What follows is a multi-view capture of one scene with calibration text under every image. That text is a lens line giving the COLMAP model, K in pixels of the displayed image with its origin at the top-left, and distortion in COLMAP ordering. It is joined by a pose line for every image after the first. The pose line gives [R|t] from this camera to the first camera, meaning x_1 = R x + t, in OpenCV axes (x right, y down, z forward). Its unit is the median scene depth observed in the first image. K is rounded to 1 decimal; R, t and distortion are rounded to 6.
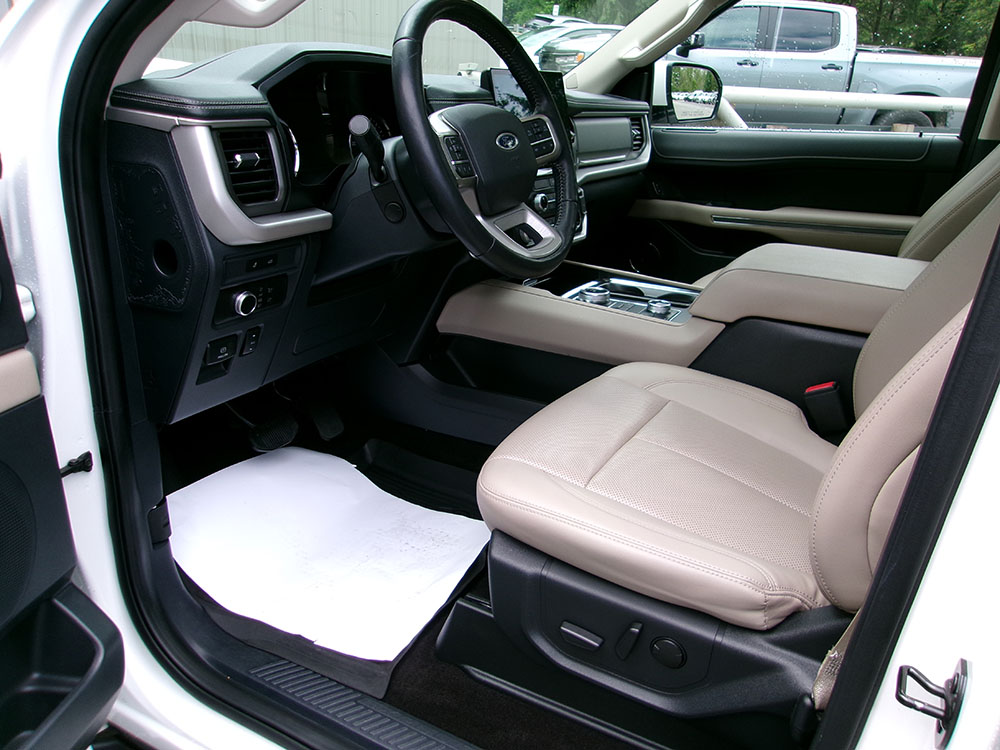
lens RADIAL K [[779.1, 0, 501.7], [0, 779.1, 373.8], [0, 0, 1]] dist [-0.031696, 0.057582]
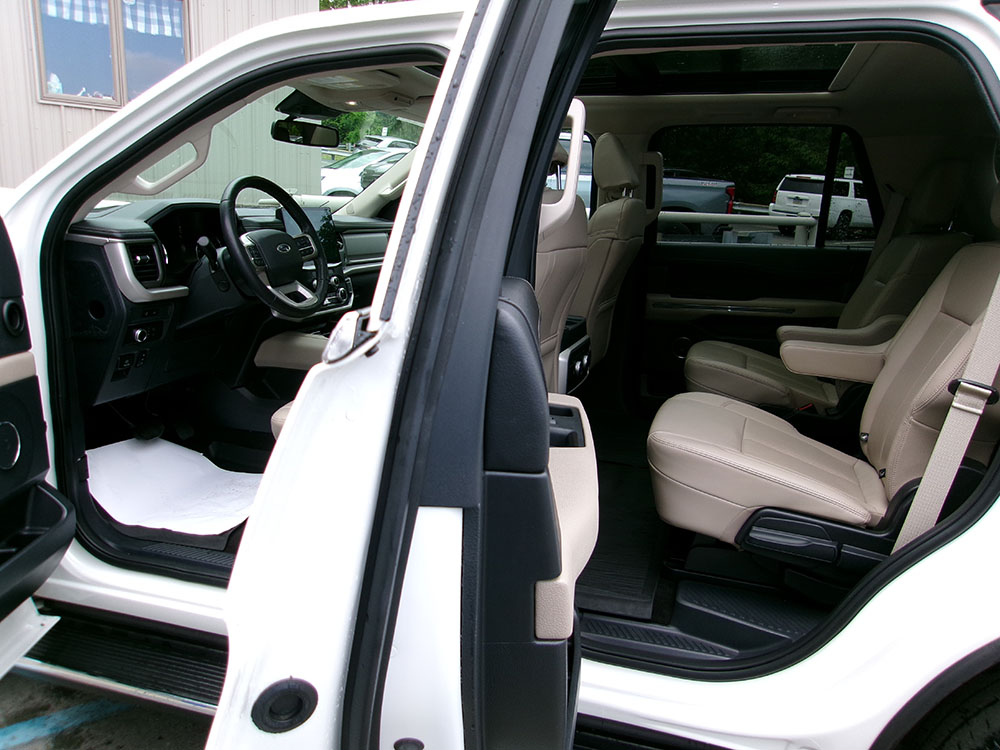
lens RADIAL K [[779.1, 0, 499.2], [0, 779.1, 372.3], [0, 0, 1]] dist [-0.031696, 0.057582]
pose [[0.980399, -0.044050, 0.192035, 0.146195], [0.069493, 0.989357, -0.127839, 0.286729], [-0.184360, 0.138678, 0.973026, -0.924170]]
